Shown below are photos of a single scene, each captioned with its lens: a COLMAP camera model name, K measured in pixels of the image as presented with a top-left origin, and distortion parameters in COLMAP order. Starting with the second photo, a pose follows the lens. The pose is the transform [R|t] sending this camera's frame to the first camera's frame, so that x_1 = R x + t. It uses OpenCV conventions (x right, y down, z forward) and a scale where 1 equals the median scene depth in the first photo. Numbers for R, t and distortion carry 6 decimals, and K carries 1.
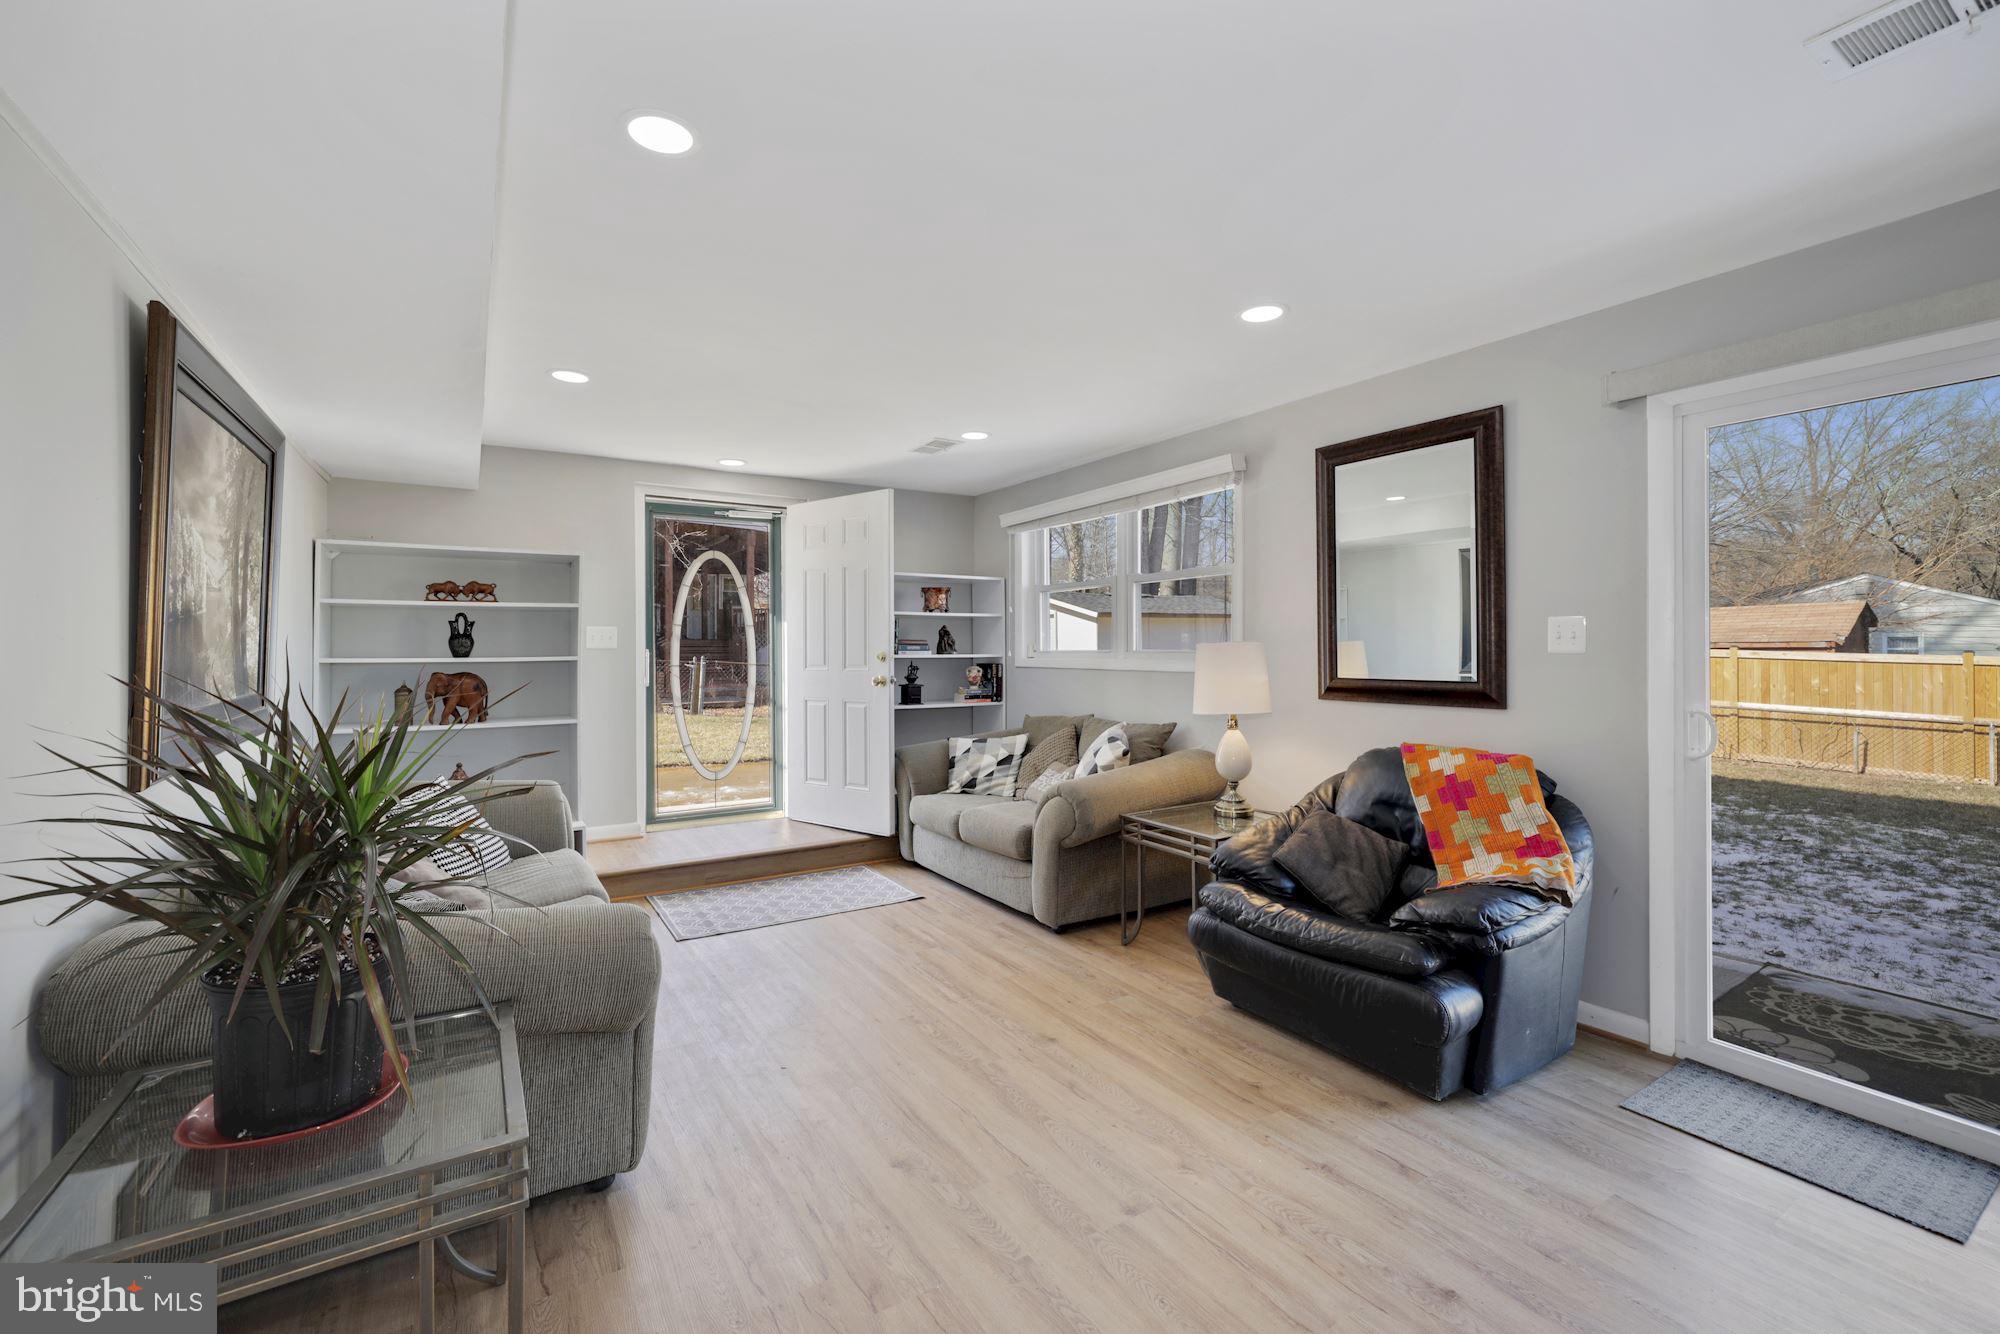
lens RADIAL K [[873.7, 0, 1042.4], [0, 873.7, 646.8], [0, 0, 1]] dist [-0.002498, 0.000070]
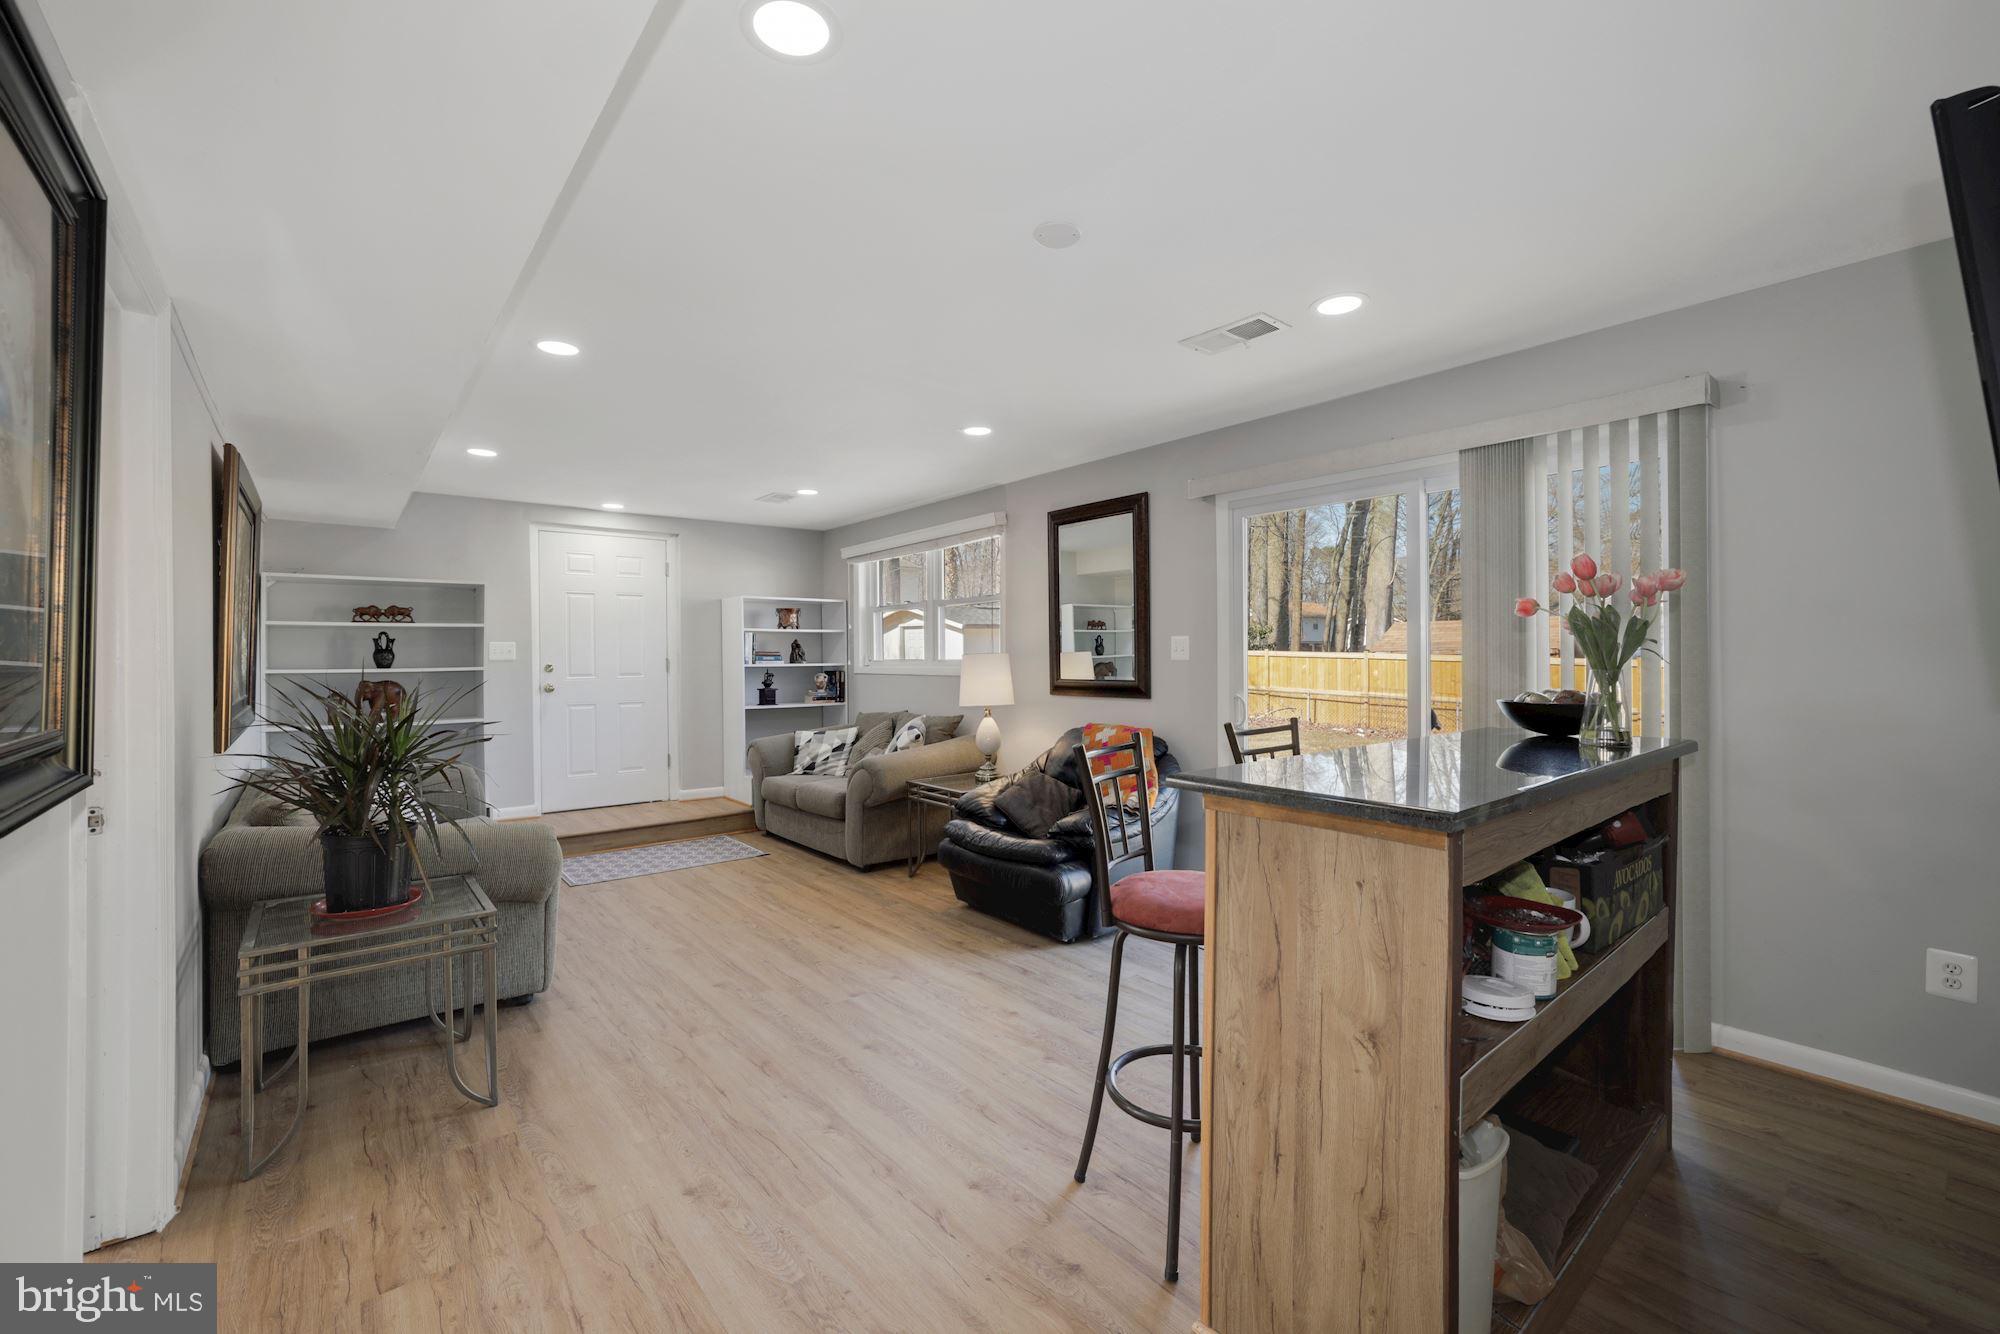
lens RADIAL K [[848.5, 0, 990.1], [0, 848.5, 661.1], [0, 0, 1]] dist [-0.001667, 0.000230]
pose [[0.997616, -0.005959, 0.068756, 0.099672], [0.005484, 0.999960, 0.007094, -0.002226], [-0.068796, -0.006700, 0.997608, -0.250003]]
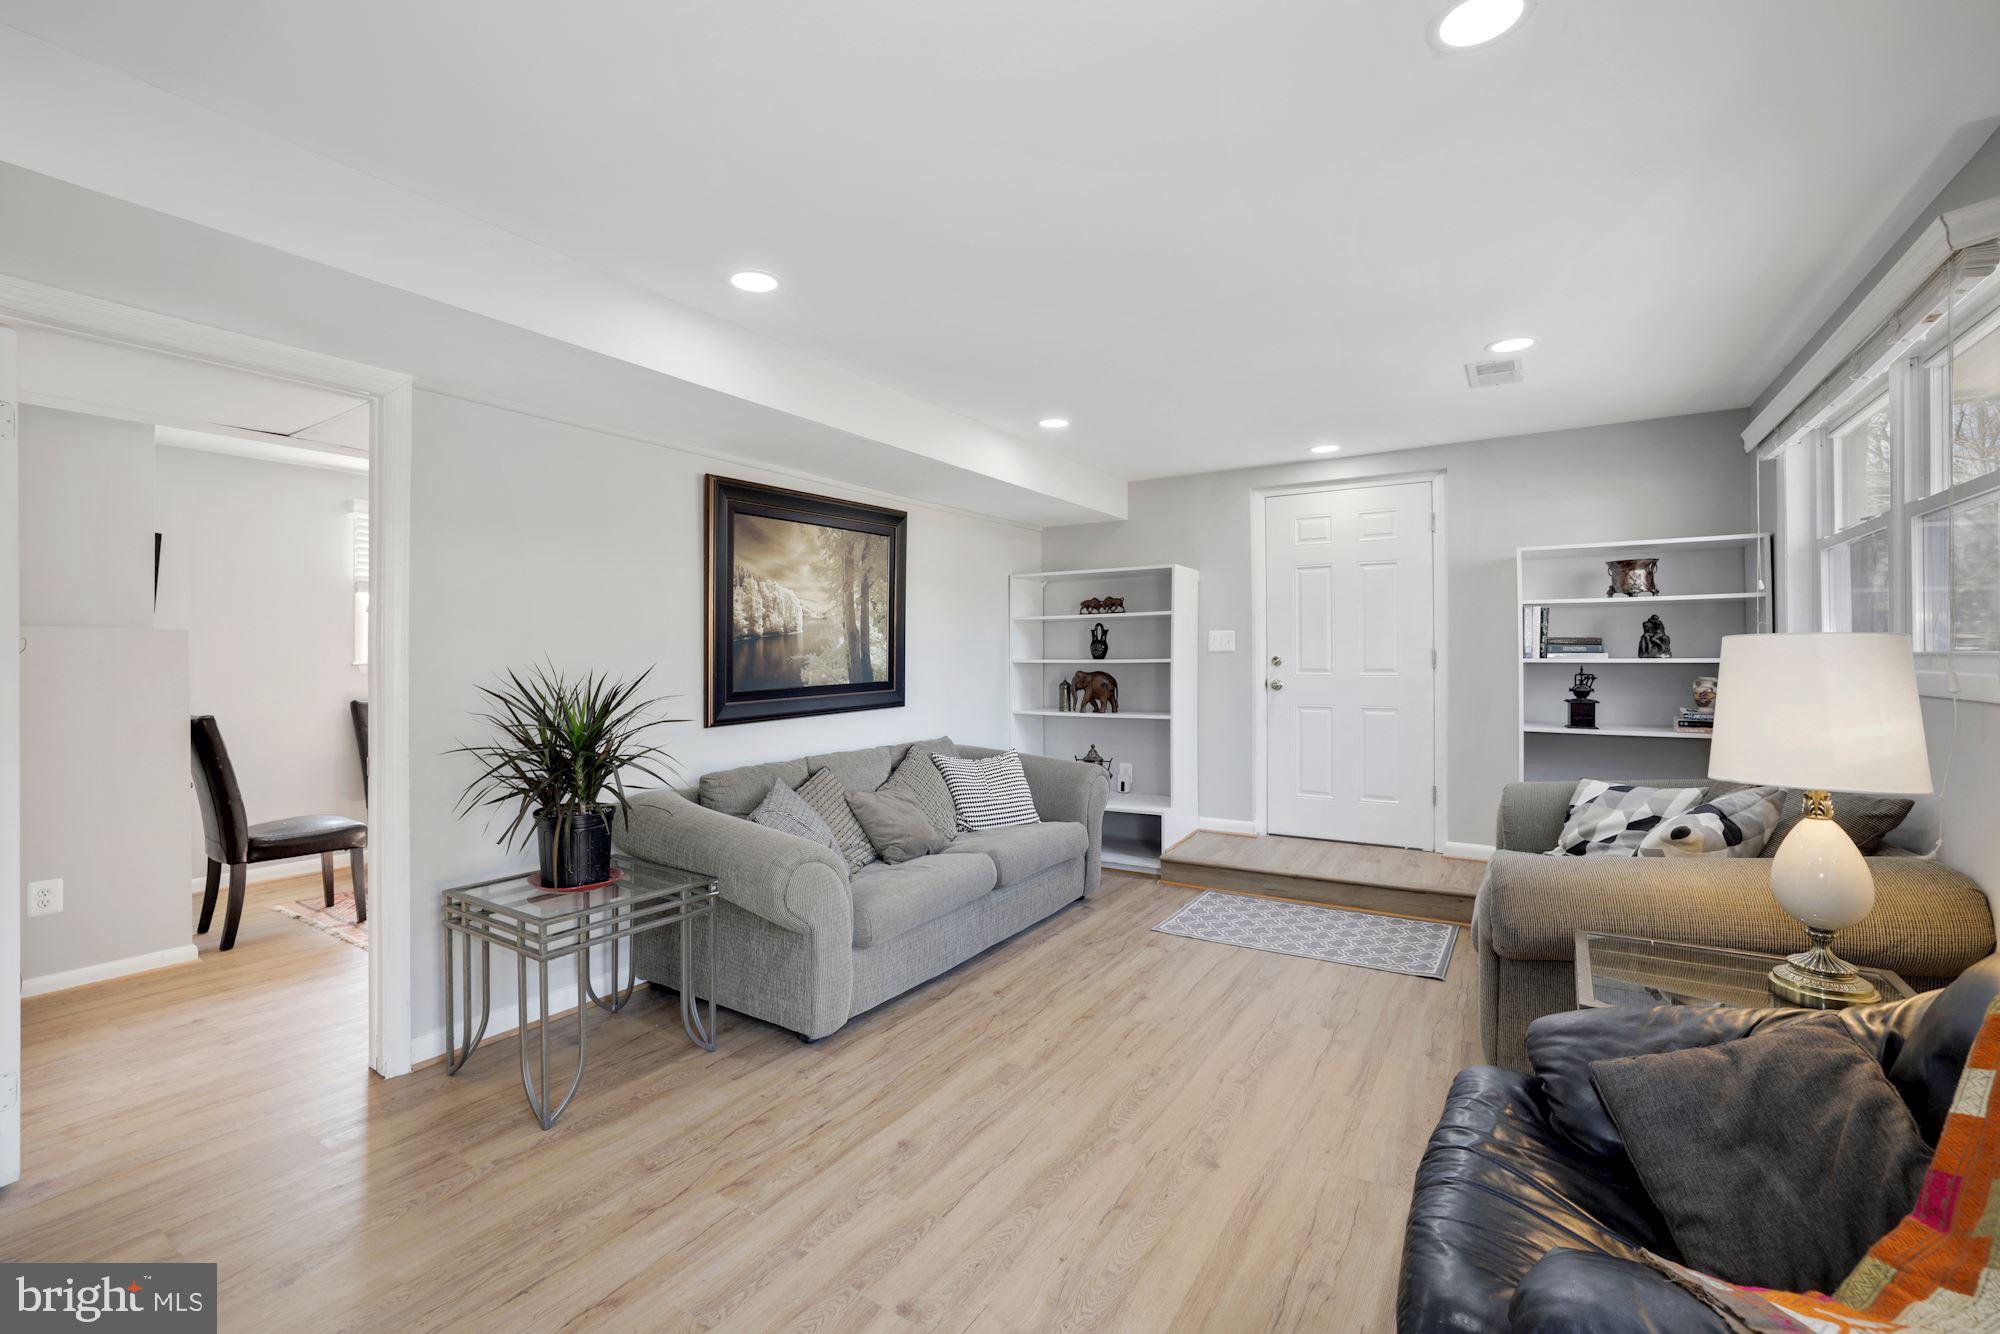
lens RADIAL K [[838.5, 0, 857.6], [0, 838.5, 656.6], [0, 0, 1]] dist [-0.019982, 0.000054]
pose [[0.376080, 0.001596, -0.926586, 0.328499], [0.006966, 0.999965, 0.004550, 0.000672], [0.926561, -0.008165, 0.376056, 0.258053]]
